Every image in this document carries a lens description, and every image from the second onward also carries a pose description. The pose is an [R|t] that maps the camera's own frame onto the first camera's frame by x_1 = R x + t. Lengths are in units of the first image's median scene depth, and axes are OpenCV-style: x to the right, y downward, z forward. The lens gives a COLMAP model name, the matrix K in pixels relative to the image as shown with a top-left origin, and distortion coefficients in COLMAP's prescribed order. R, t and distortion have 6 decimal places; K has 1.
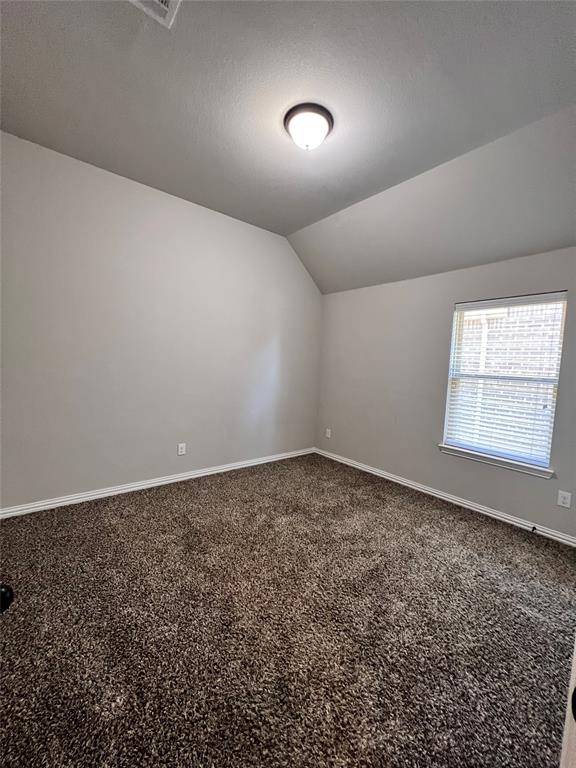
lens RADIAL K [[306.6, 0, 290.6], [0, 306.6, 384.0], [0, 0, 1]] dist [0.000184, -0.000192]
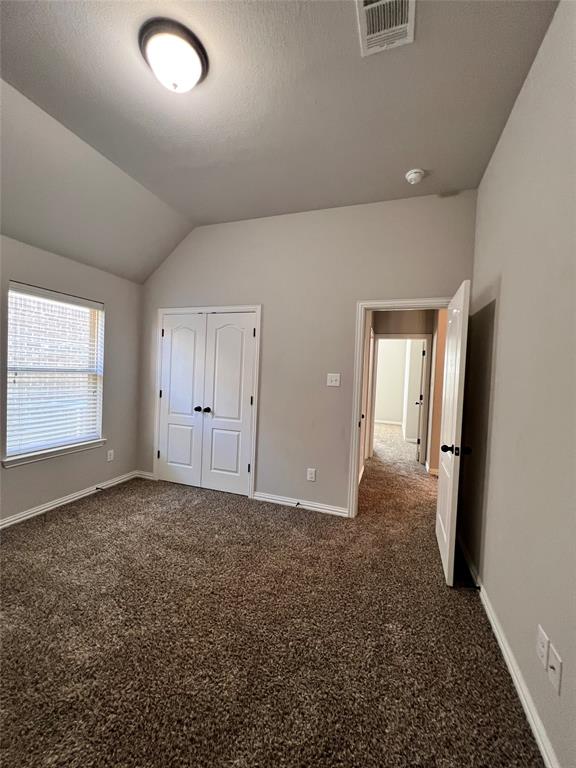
lens RADIAL K [[306.6, 0, 290.6], [0, 306.6, 384.0], [0, 0, 1]] dist [0.000184, -0.000192]
pose [[-0.521321, -0.092509, 0.848331, -0.666285], [-0.002910, 0.994294, 0.106638, -0.097140], [-0.853356, 0.053124, -0.518616, 0.974582]]
